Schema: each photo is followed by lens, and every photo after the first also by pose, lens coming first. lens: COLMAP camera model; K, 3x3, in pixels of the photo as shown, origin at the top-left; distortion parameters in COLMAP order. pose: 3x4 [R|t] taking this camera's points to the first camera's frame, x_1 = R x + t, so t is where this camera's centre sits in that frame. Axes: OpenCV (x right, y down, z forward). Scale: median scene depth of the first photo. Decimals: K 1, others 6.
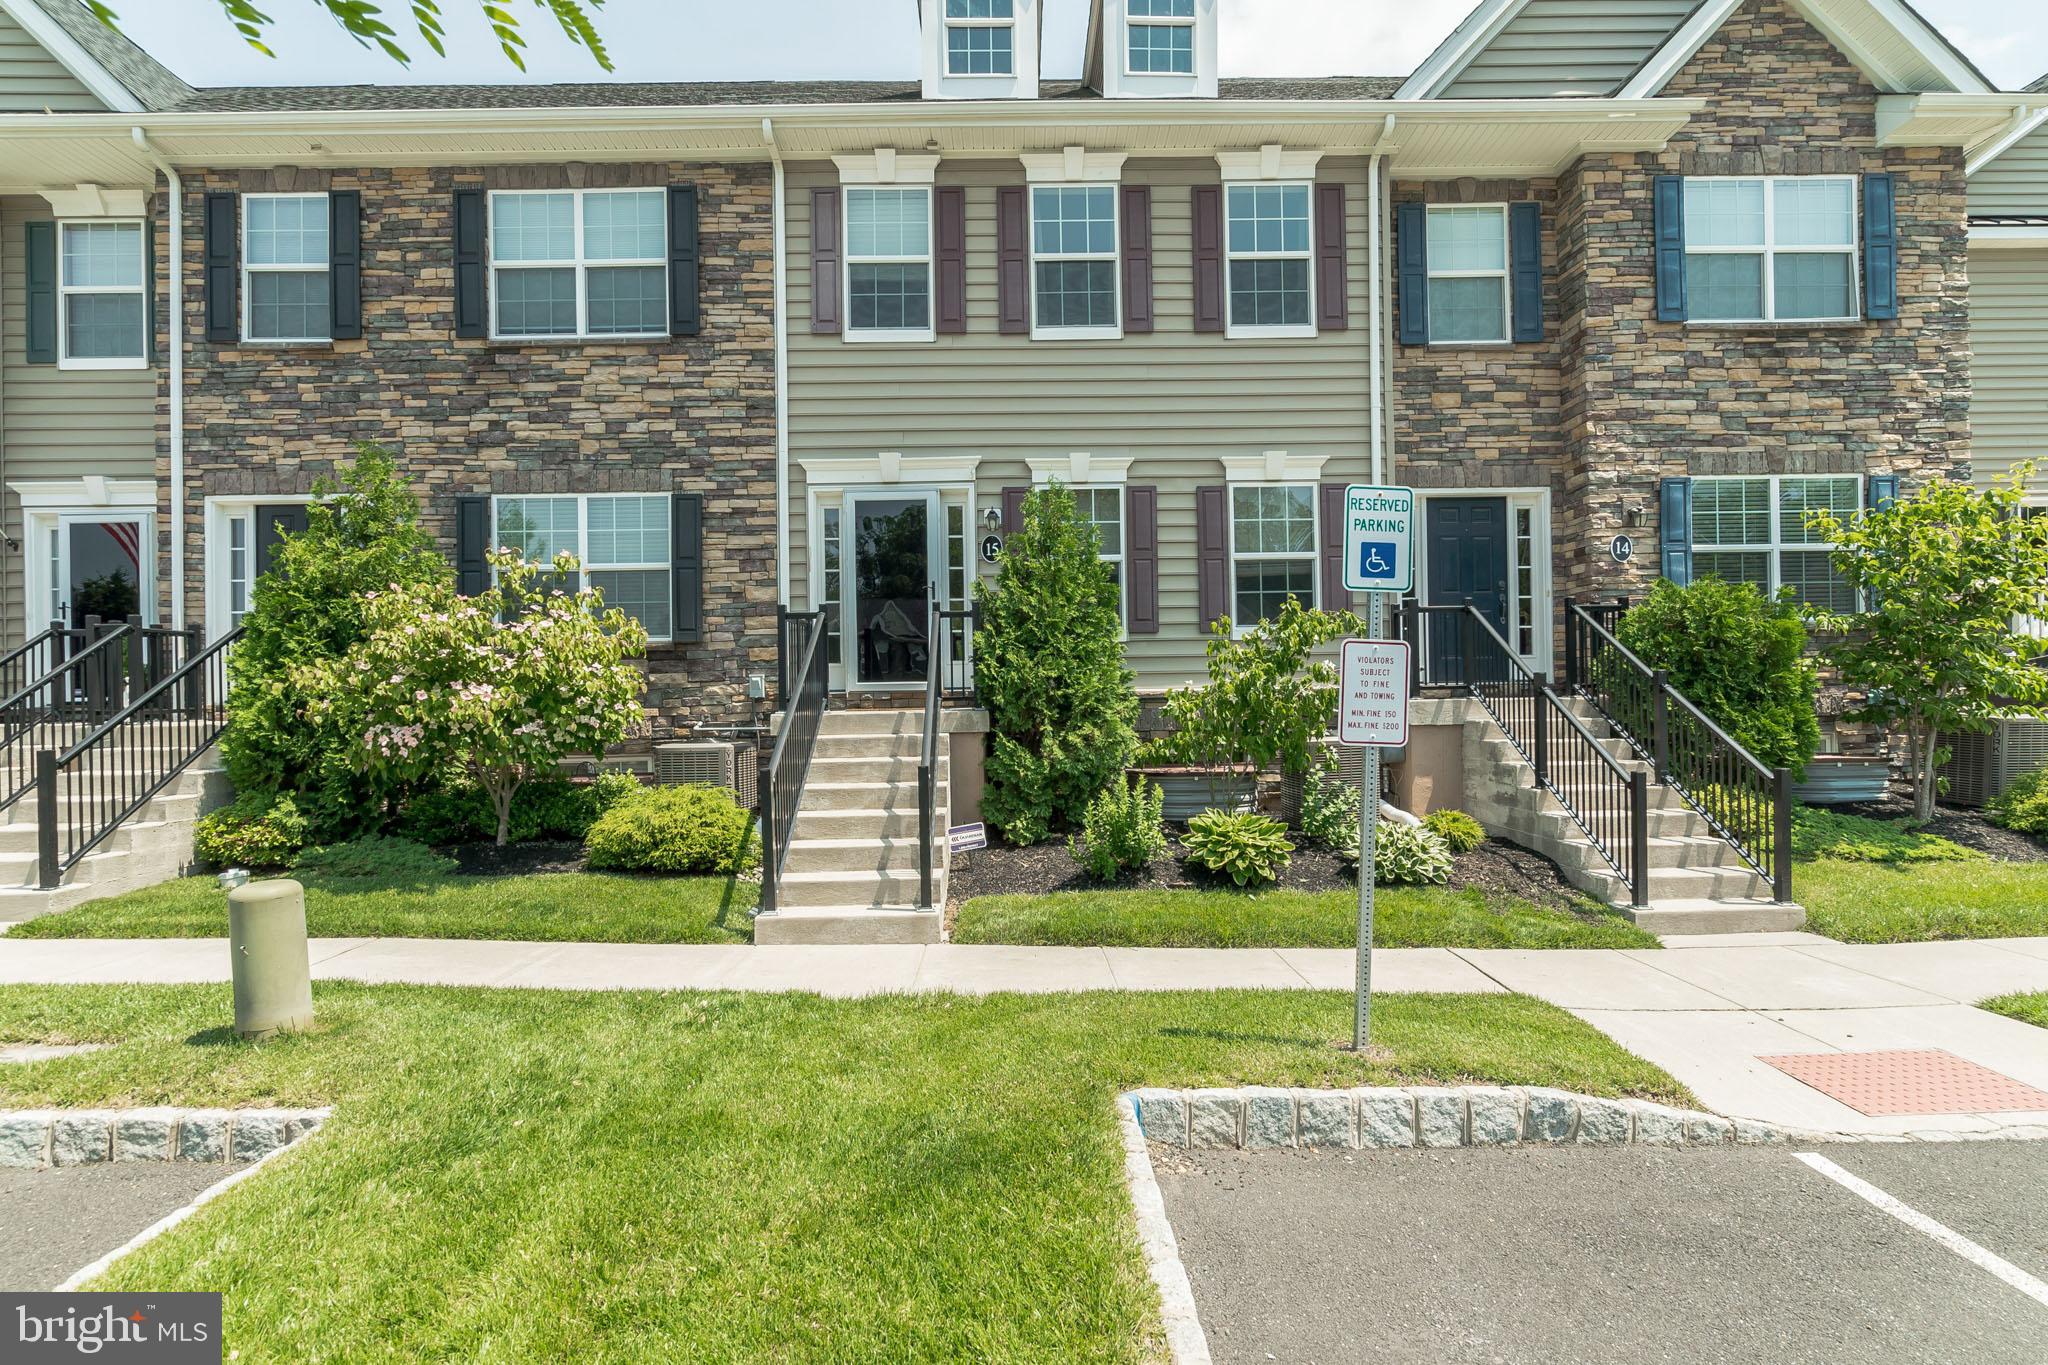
lens RADIAL K [[978.7, 0, 1055.5], [0, 978.7, 692.8], [0, 0, 1]] dist [-0.007026, 0.004557]
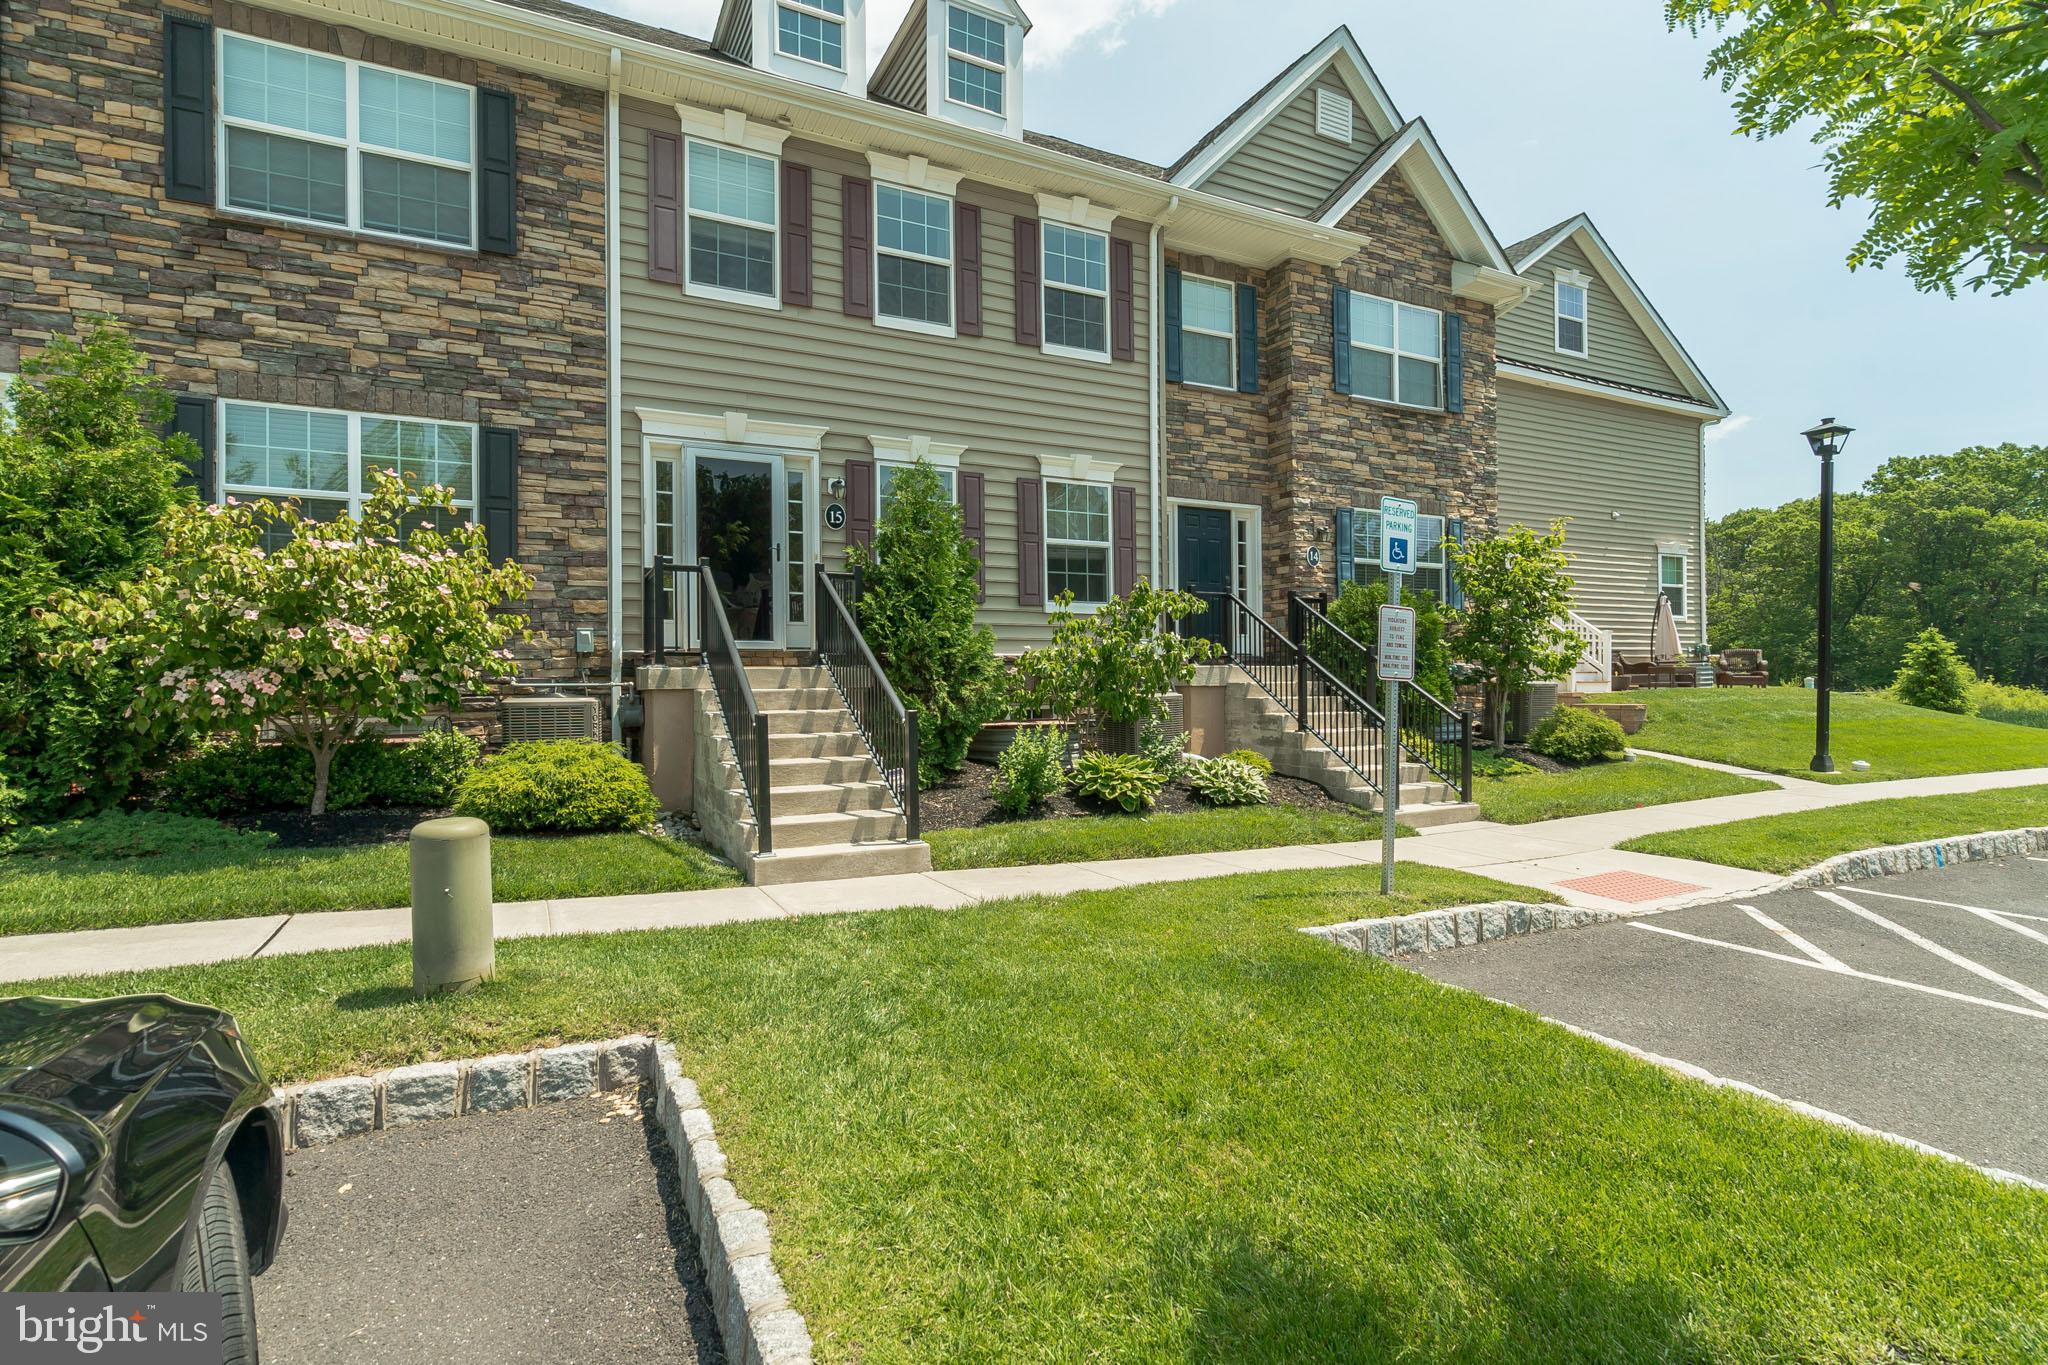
lens RADIAL K [[954.3, 0, 1022.7], [0, 954.3, 665.5], [0, 0, 1]] dist [-0.001801, 0.001177]
pose [[0.903959, 0.019308, 0.427182, -0.323111], [-0.014952, 0.999796, -0.013549, 0.024512], [-0.427357, 0.005861, 0.904064, -0.013652]]
